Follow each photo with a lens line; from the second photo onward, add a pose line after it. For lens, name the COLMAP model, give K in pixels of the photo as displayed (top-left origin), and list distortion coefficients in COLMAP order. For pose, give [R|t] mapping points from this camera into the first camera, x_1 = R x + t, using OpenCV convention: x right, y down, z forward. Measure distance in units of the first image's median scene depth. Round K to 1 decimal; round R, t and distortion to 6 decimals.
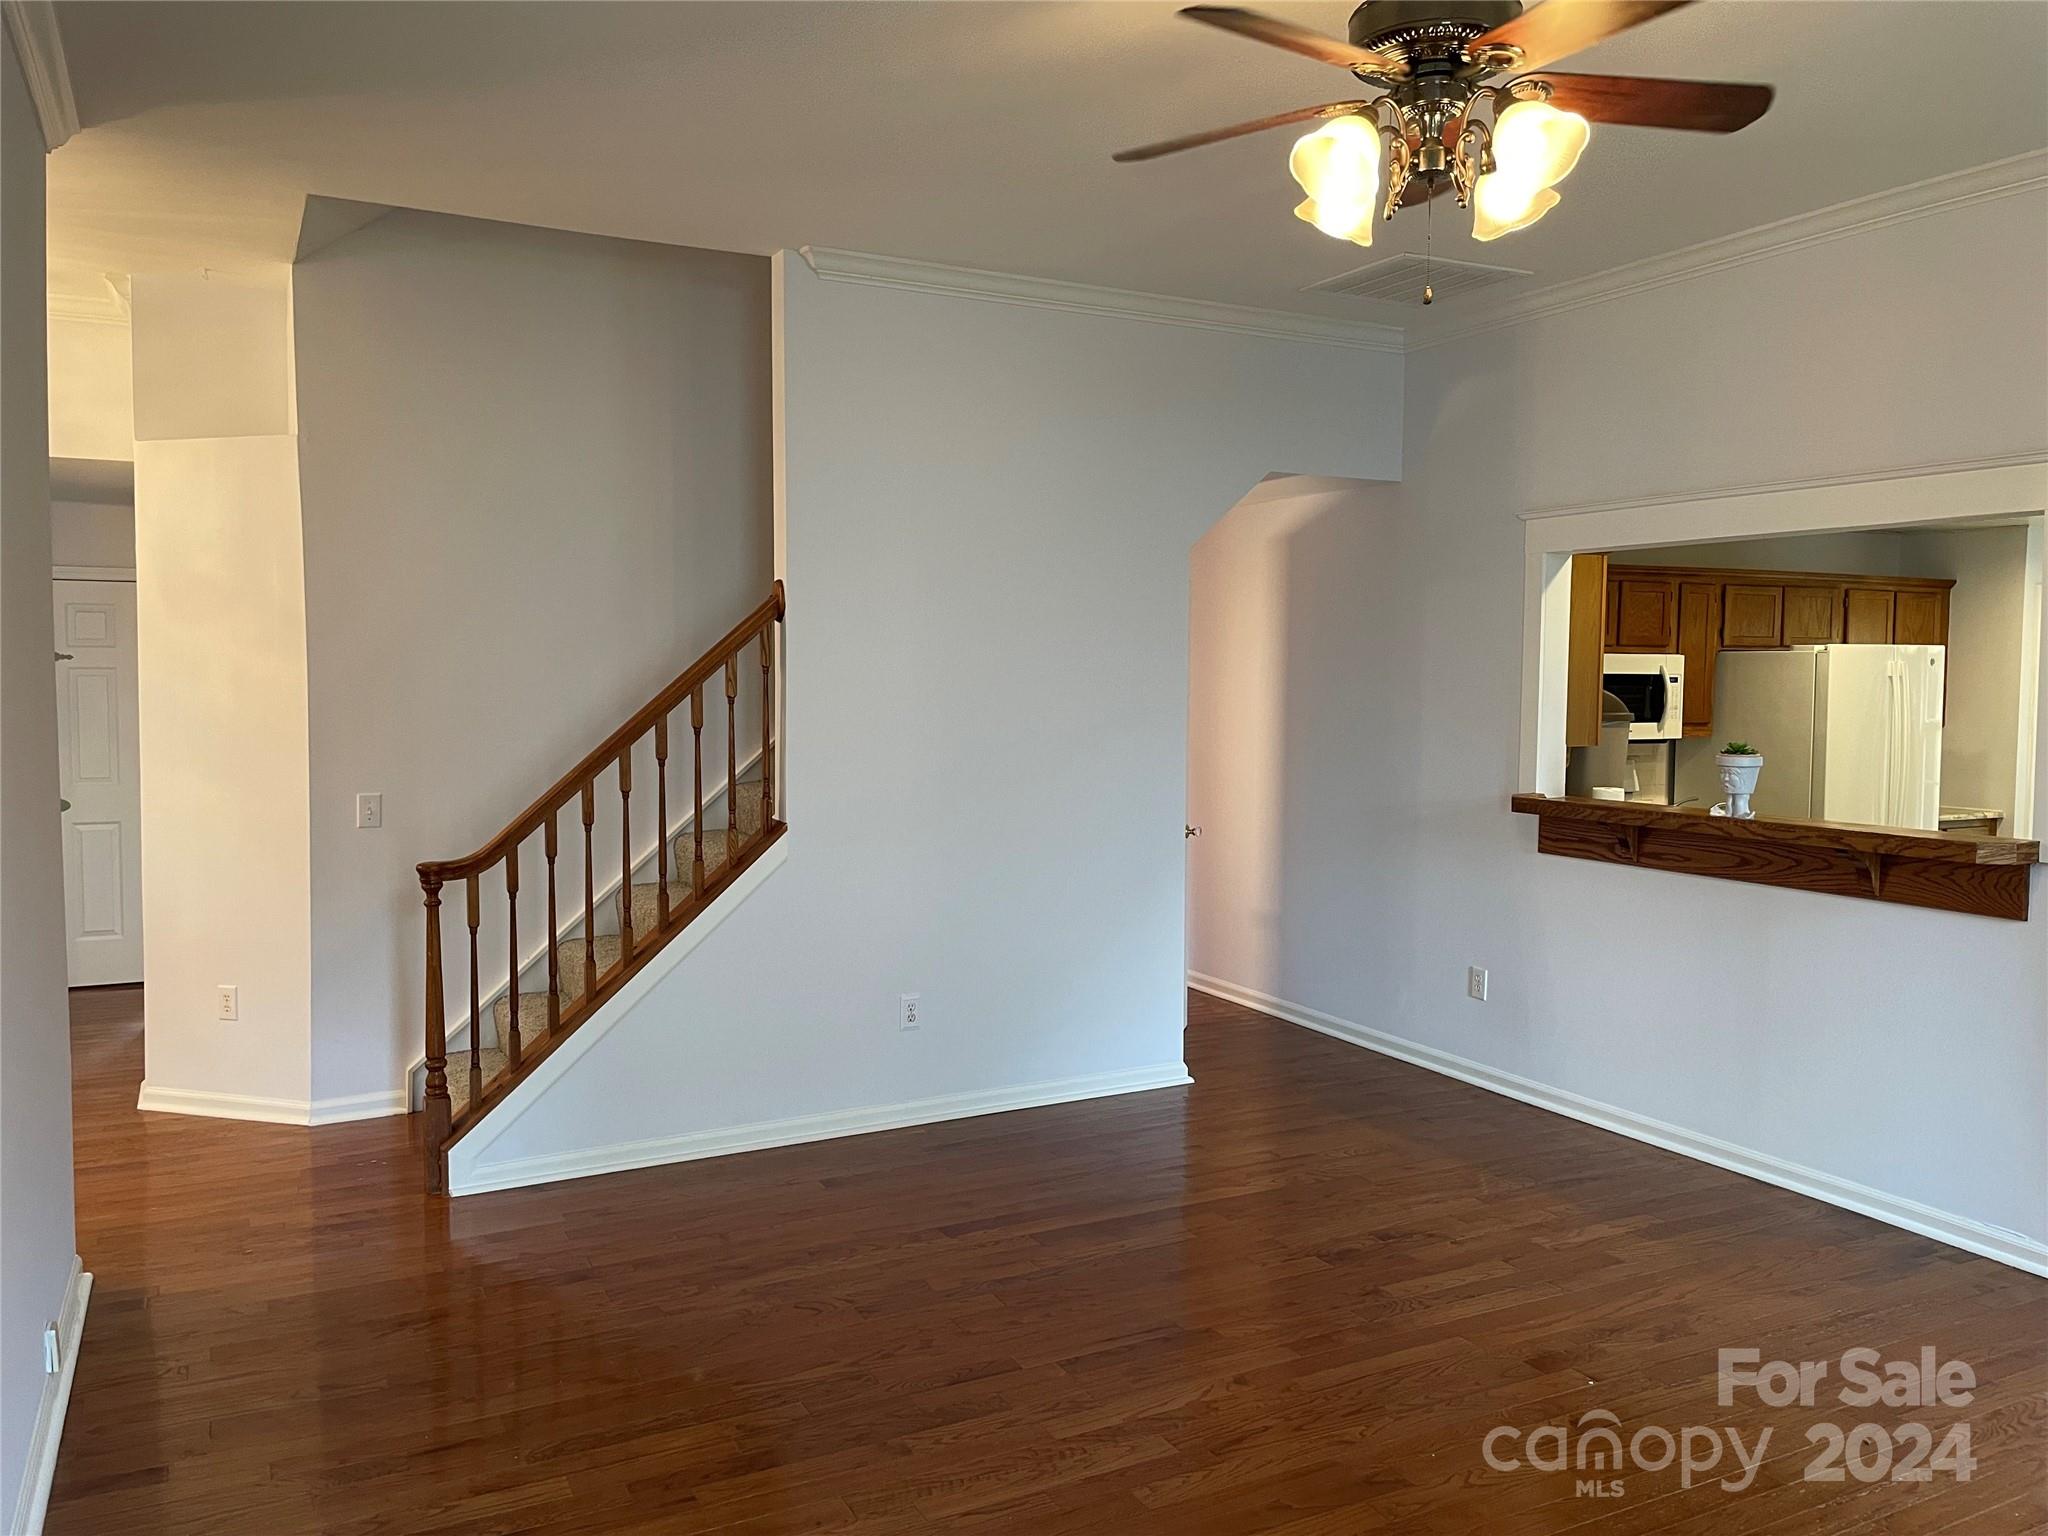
lens RADIAL K [[1546.8, 0, 1024.0], [0, 1546.8, 768.0], [0, 0, 1]] dist [-0.000178, 0.000172]
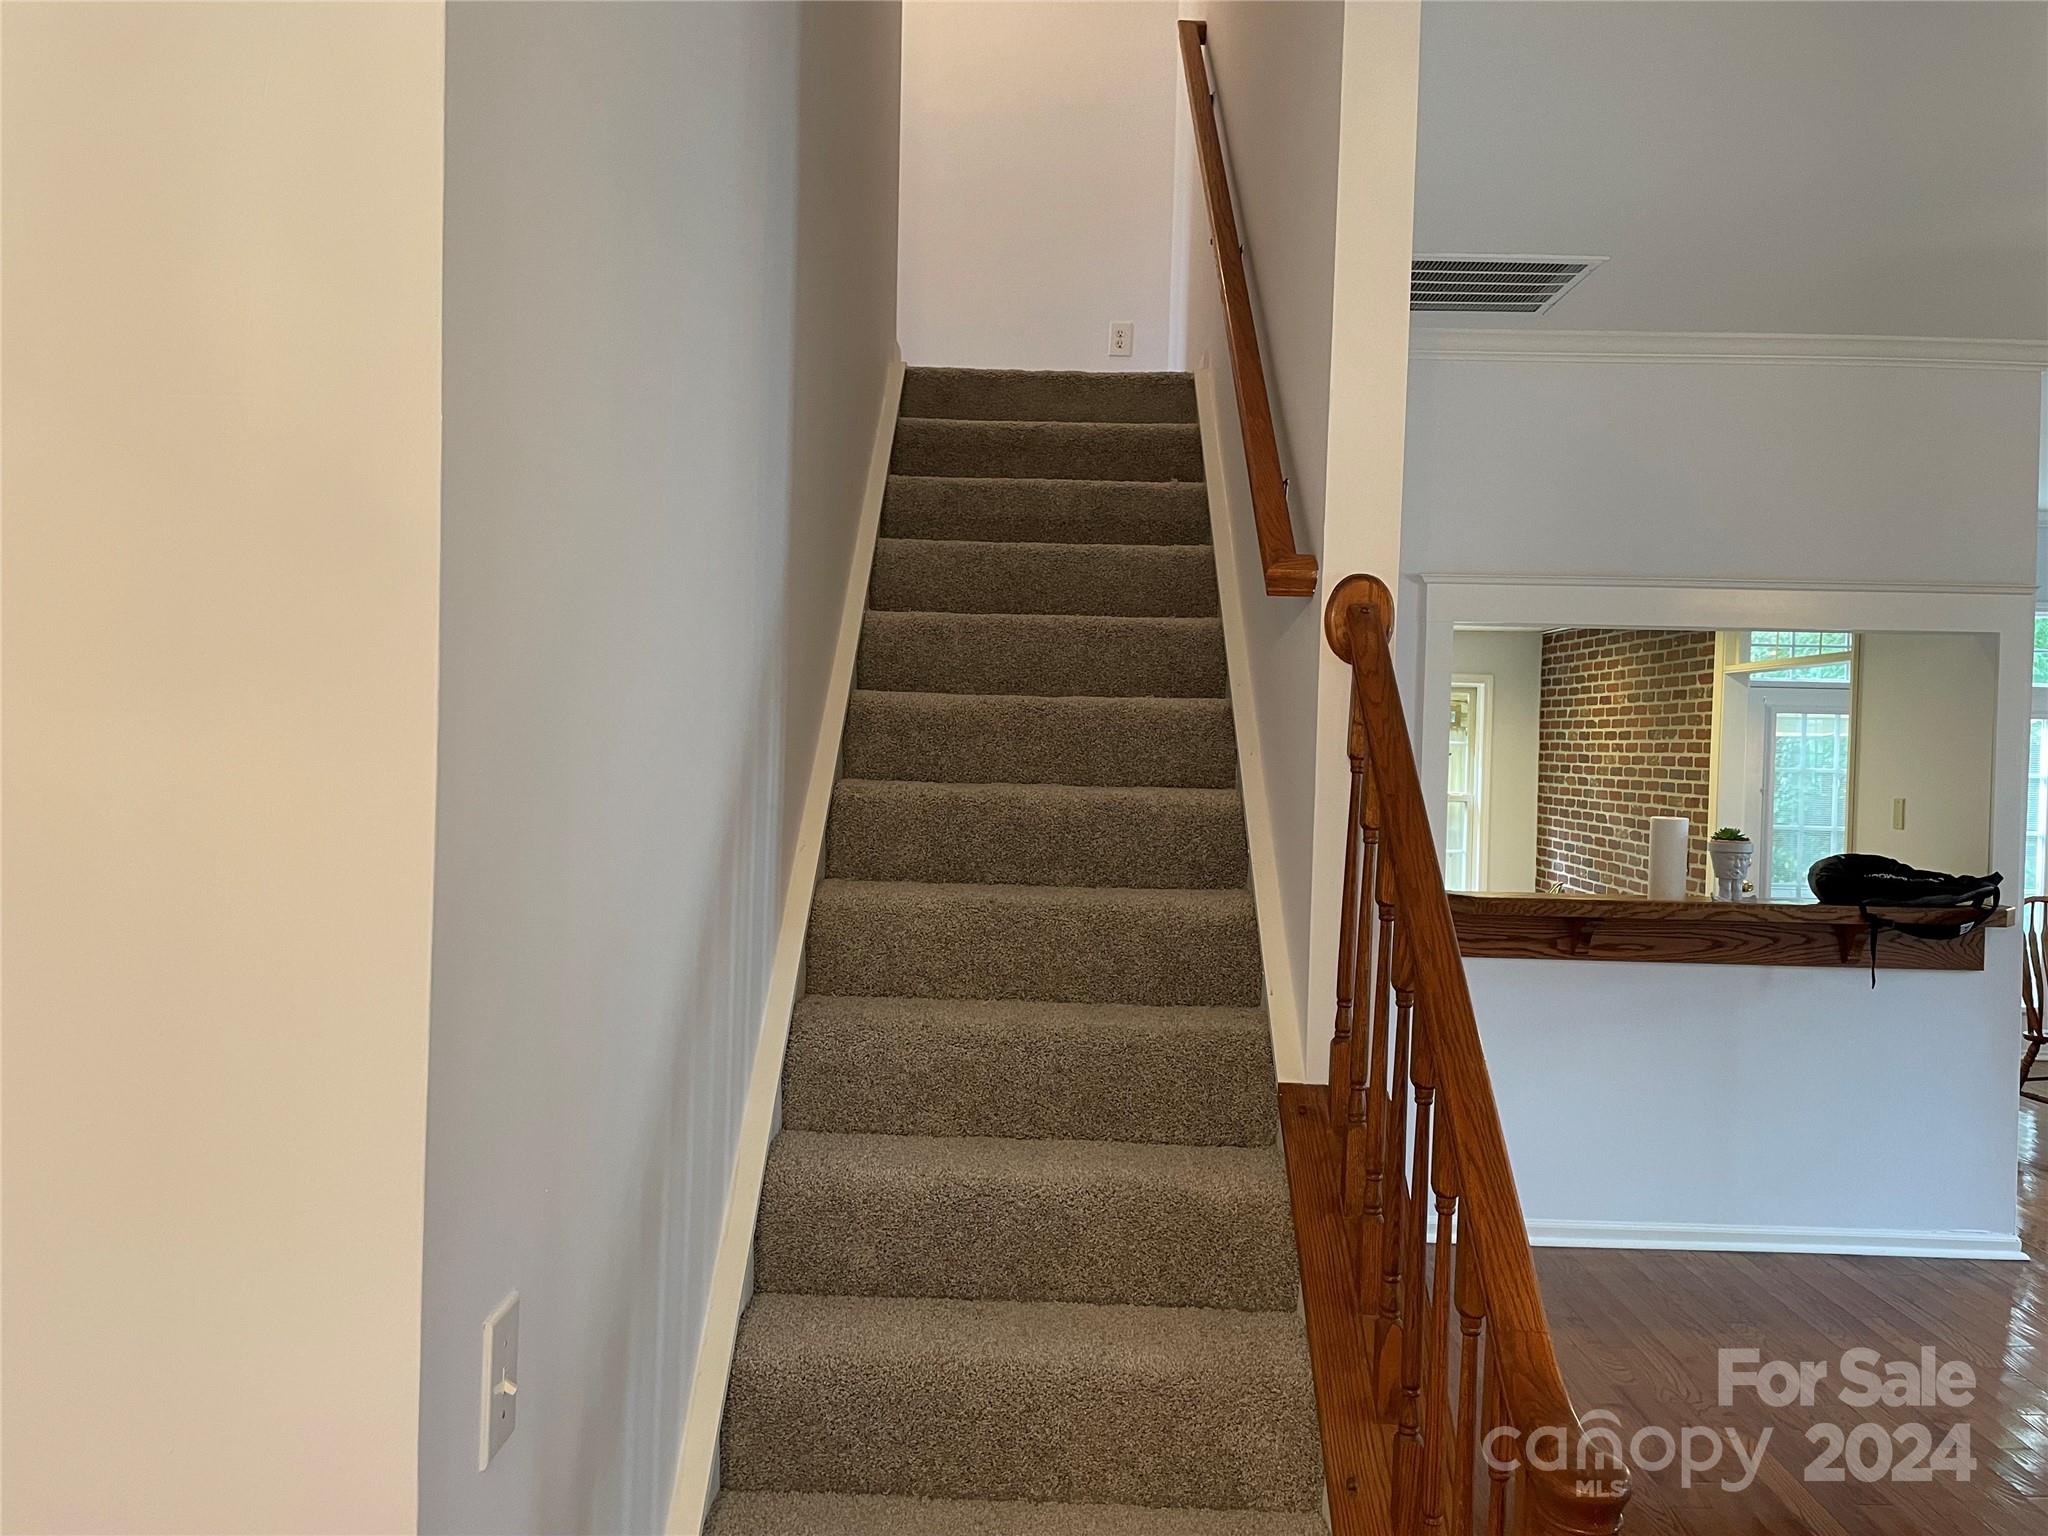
lens RADIAL K [[1568.8, 0, 1024.0], [0, 1568.8, 768.0], [0, 0, 1]] dist [-0.004026, -0.004104]
pose [[0.479420, -0.014285, 0.877469, -0.665488], [0.034224, 0.999411, -0.002428, -0.069441], [-0.876918, 0.031195, 0.479627, 0.911121]]
